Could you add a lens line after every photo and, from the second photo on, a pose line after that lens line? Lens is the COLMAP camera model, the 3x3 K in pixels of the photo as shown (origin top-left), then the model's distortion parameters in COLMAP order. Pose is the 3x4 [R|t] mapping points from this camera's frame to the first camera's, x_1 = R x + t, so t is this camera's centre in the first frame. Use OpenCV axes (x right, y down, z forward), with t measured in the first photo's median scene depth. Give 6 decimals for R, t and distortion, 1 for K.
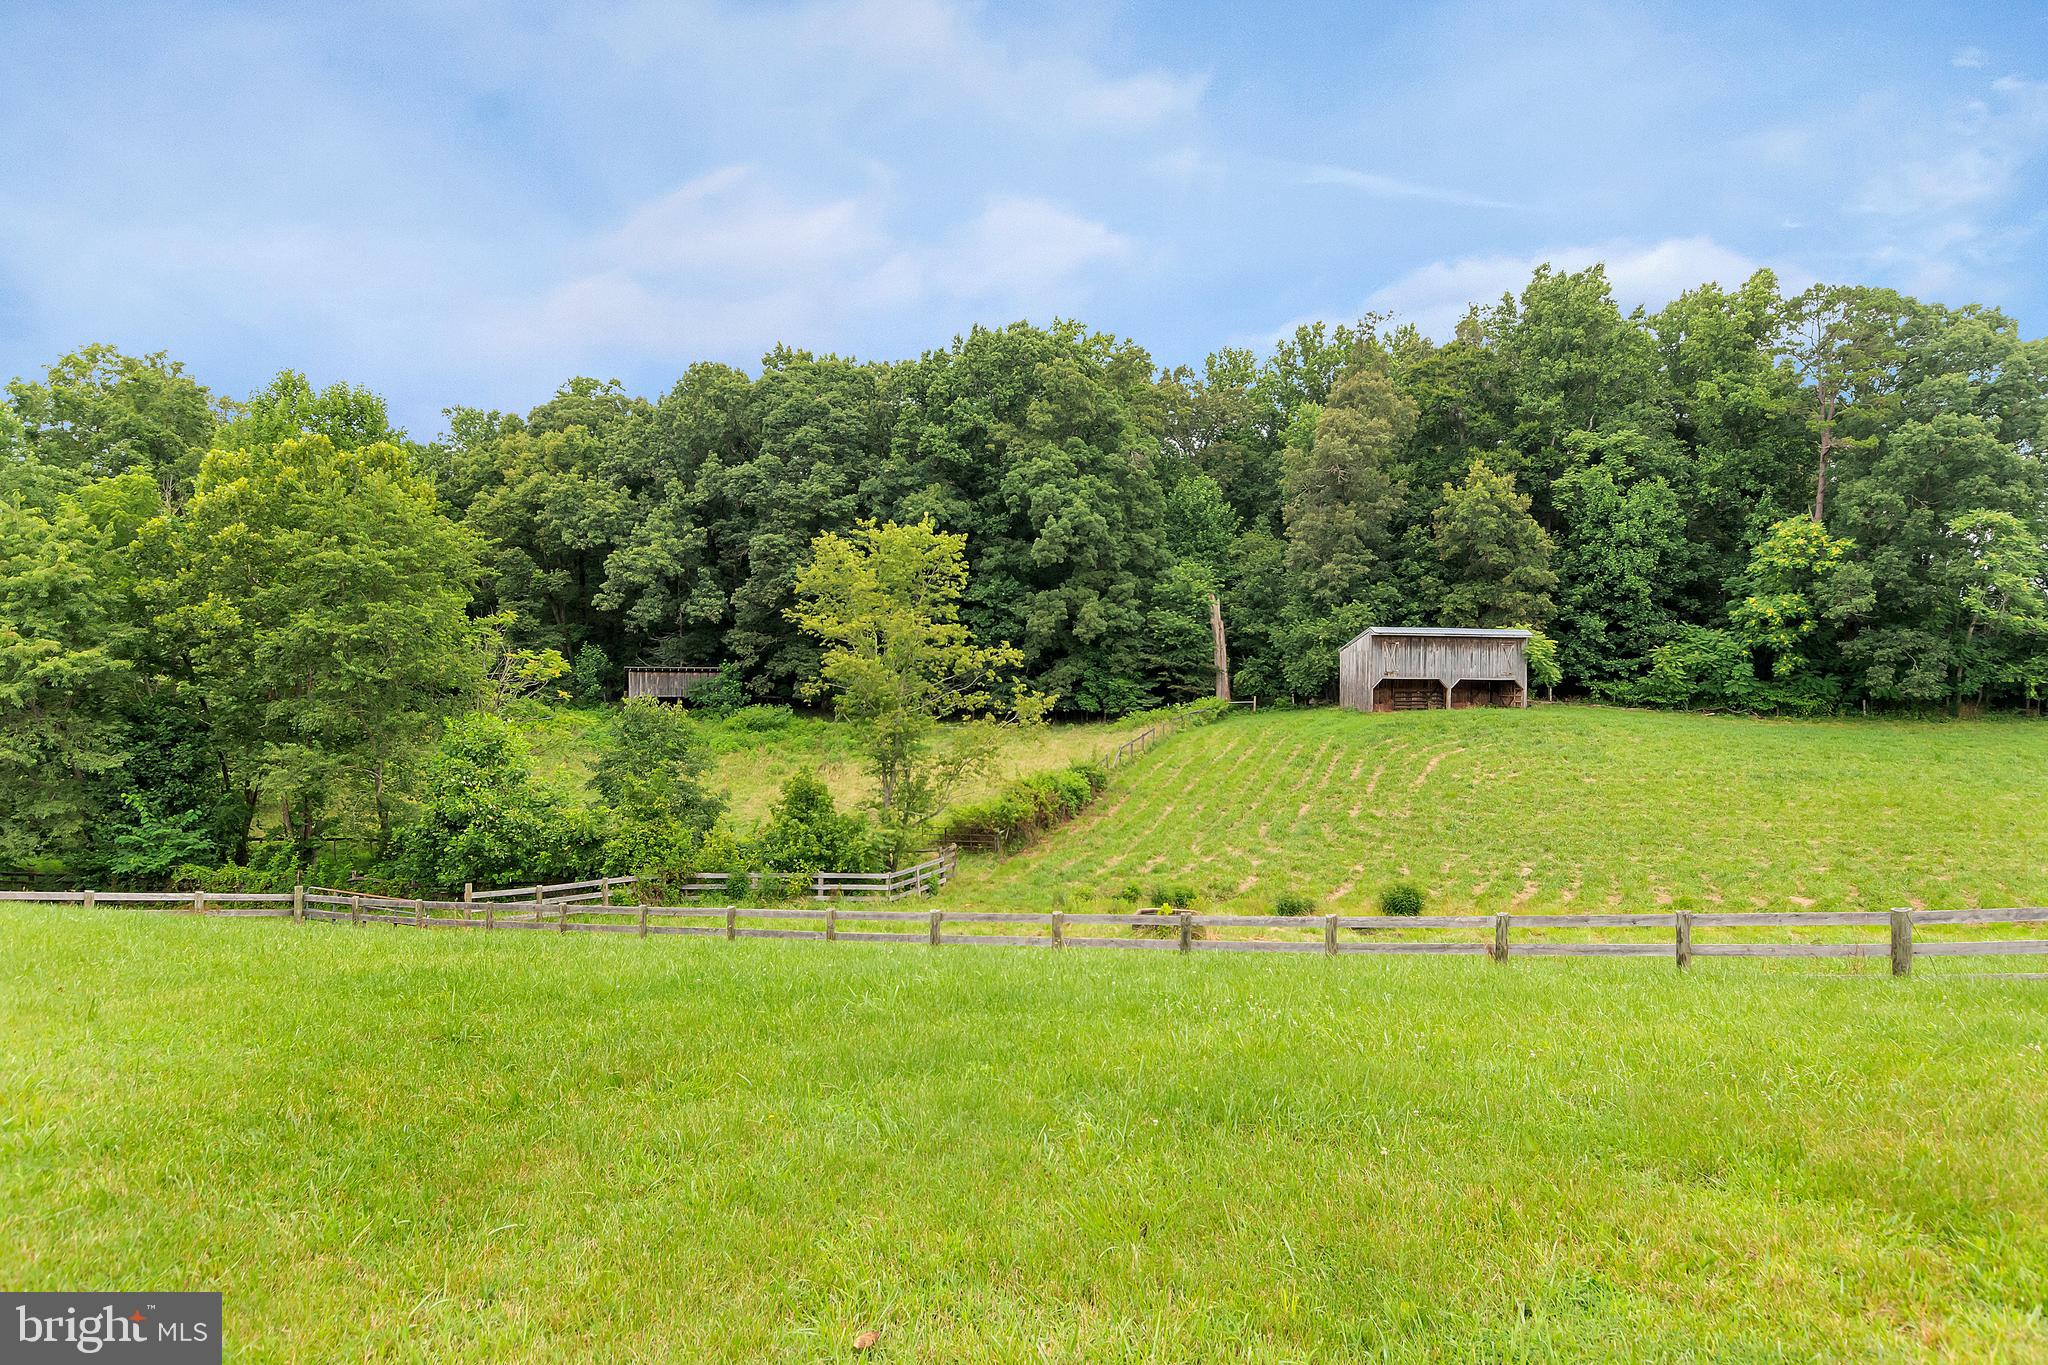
lens RADIAL K [[1316.7, 0, 1035.6], [0, 1316.7, 682.8], [0, 0, 1]] dist [-0.012217, 0.000558]
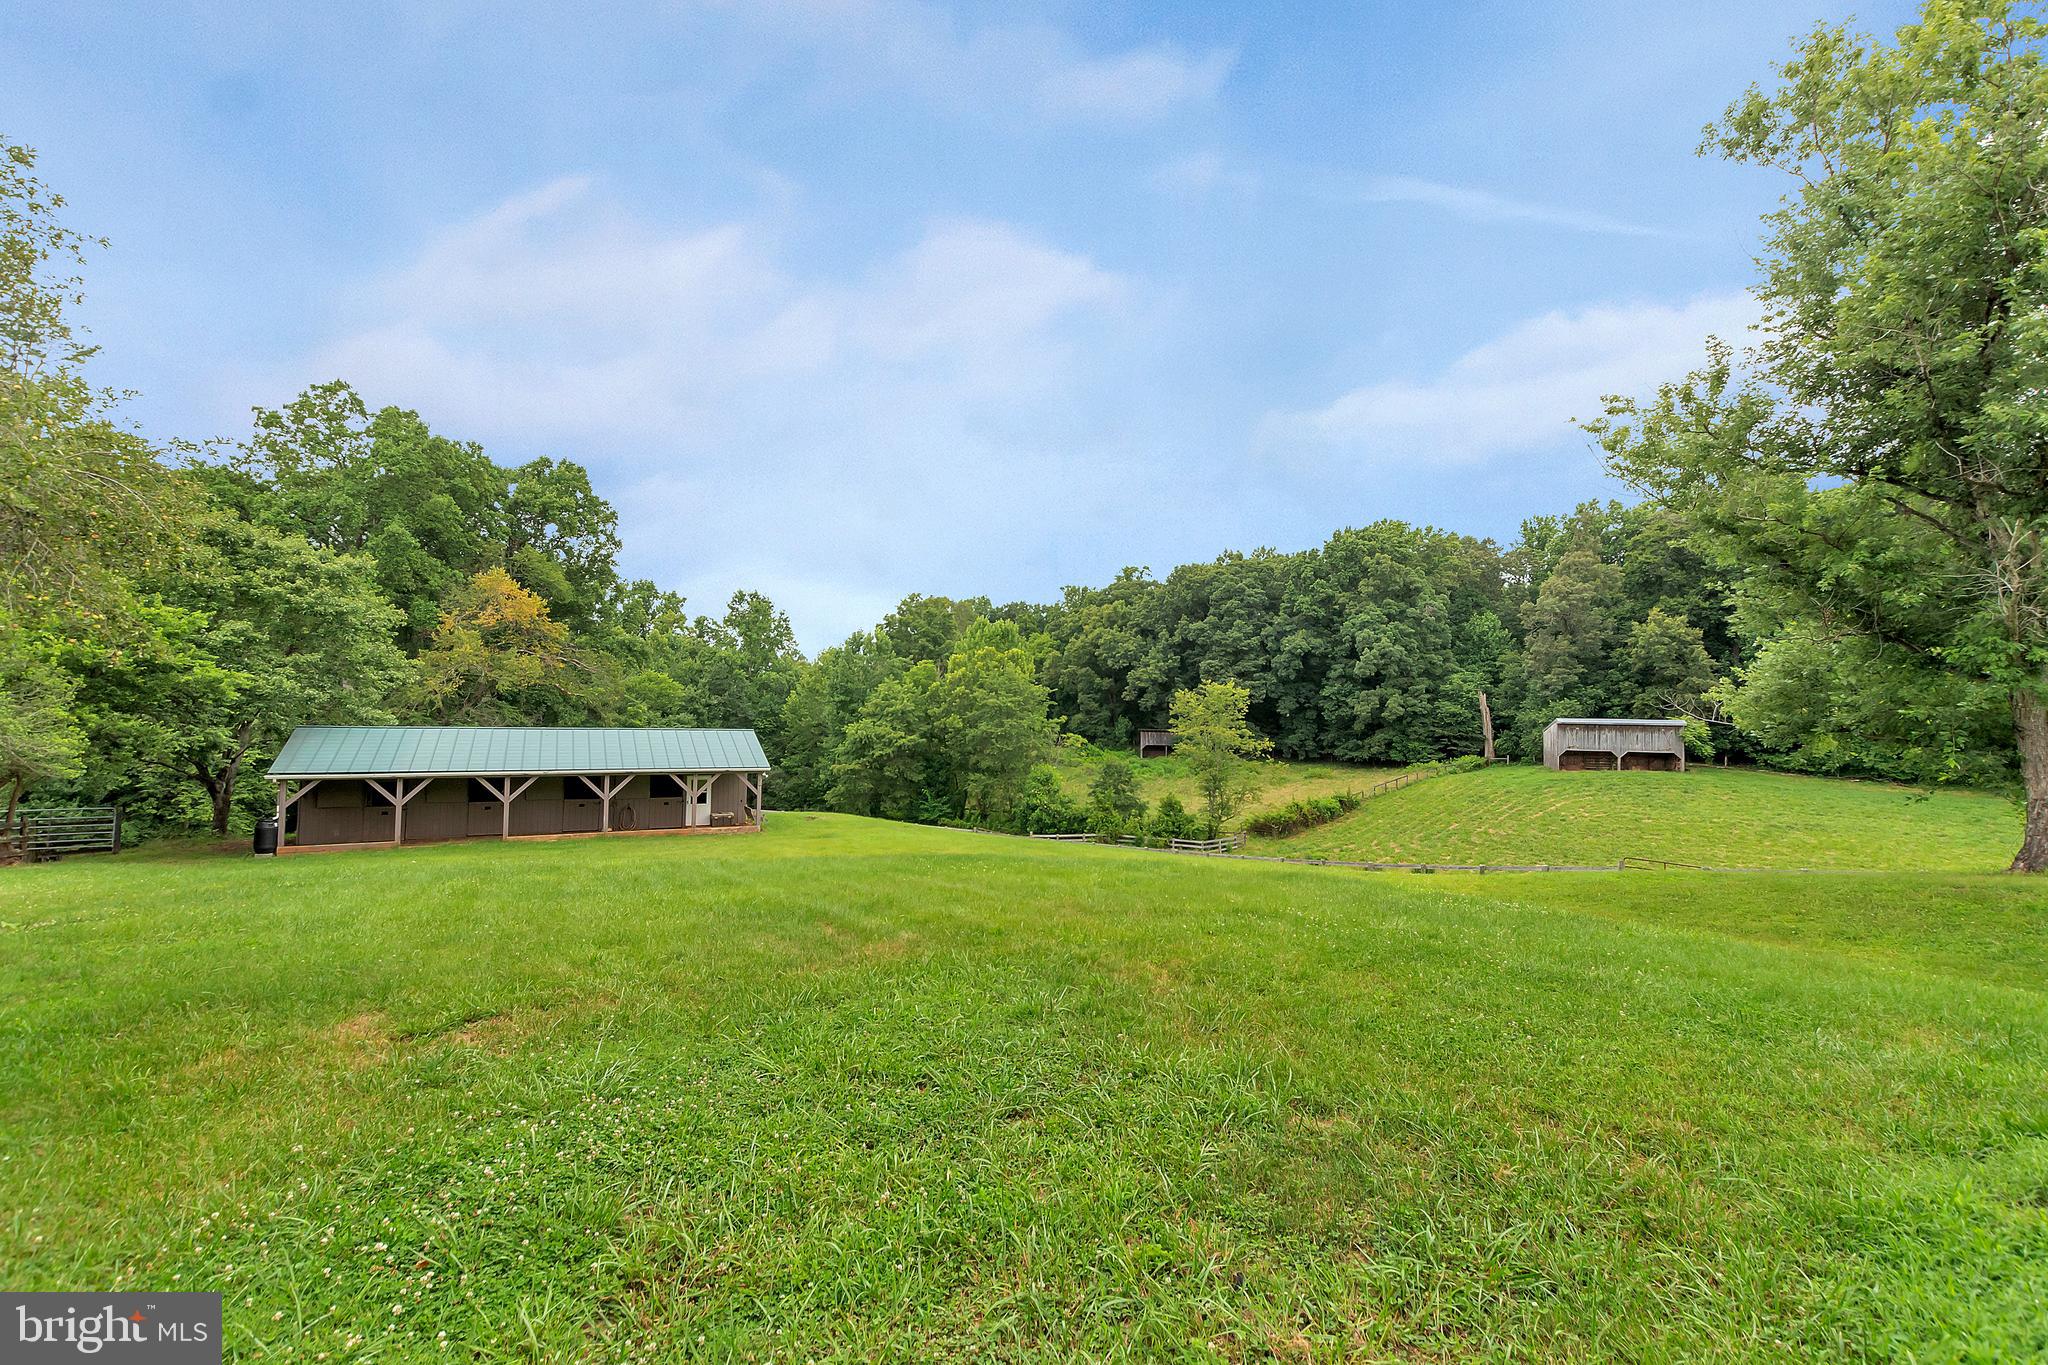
lens RADIAL K [[884.8, 0, 1021.7], [0, 884.8, 687.1], [0, 0, 1]] dist [0.008587, -0.002019]
pose [[0.882714, -0.005554, -0.469878, 0.173027], [-0.010826, 0.999424, -0.032150, -0.035989], [0.469786, 0.033466, 0.882145, -0.265158]]
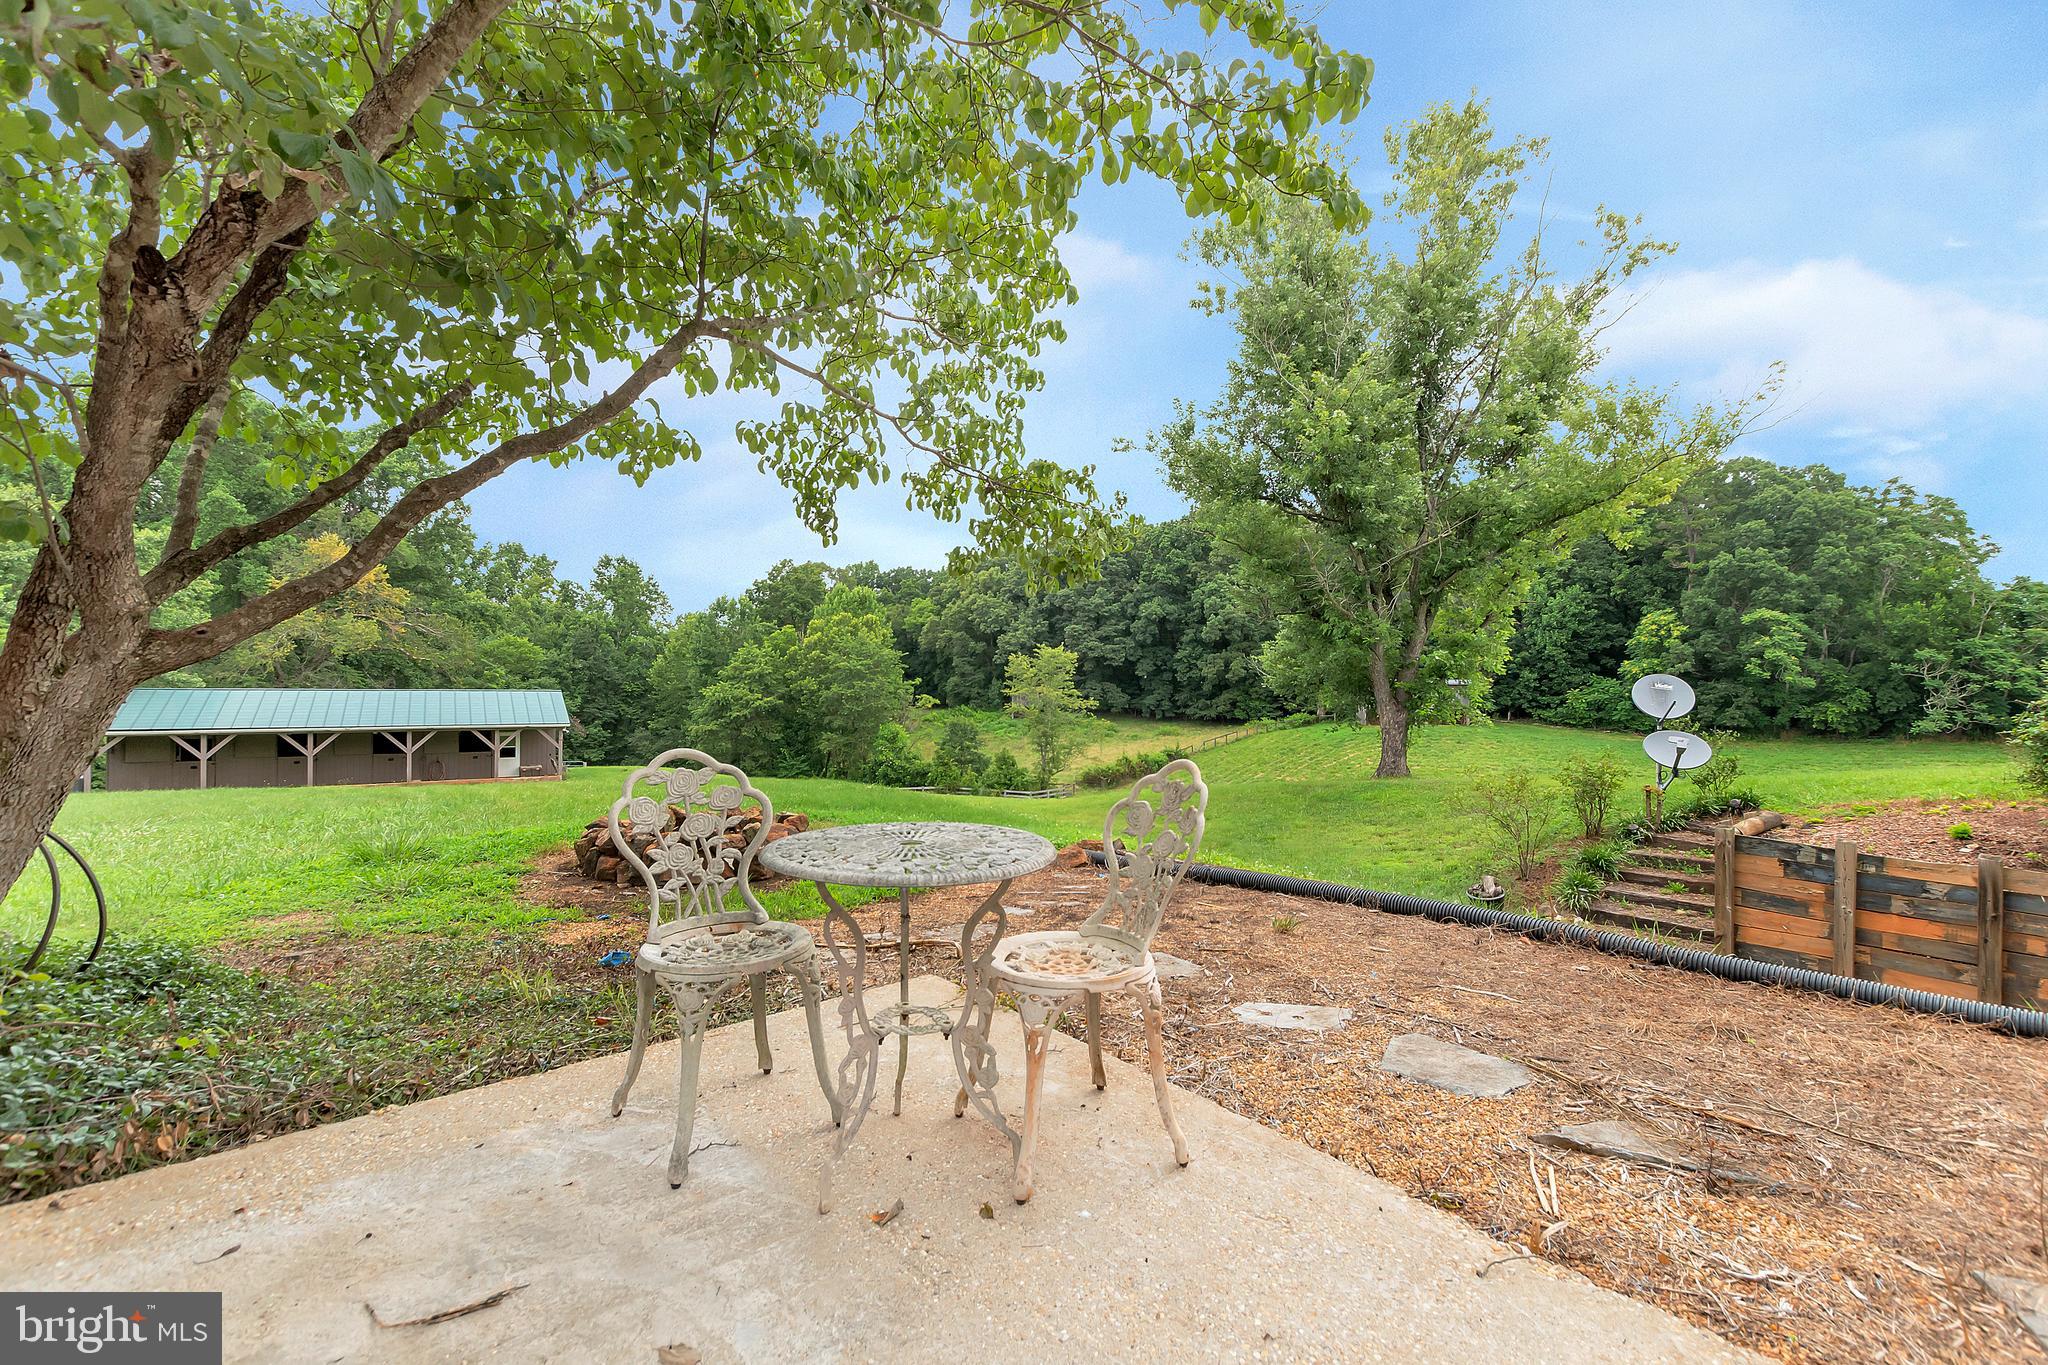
lens RADIAL K [[884.8, 0, 1018.1], [0, 884.8, 686.4], [0, 0, 1]] dist [0.008587, -0.002019]
pose [[0.922350, 0.009307, -0.386244, 0.265347], [-0.006869, 0.999947, 0.007692, -0.035126], [0.386295, -0.004441, 0.922365, -0.289949]]
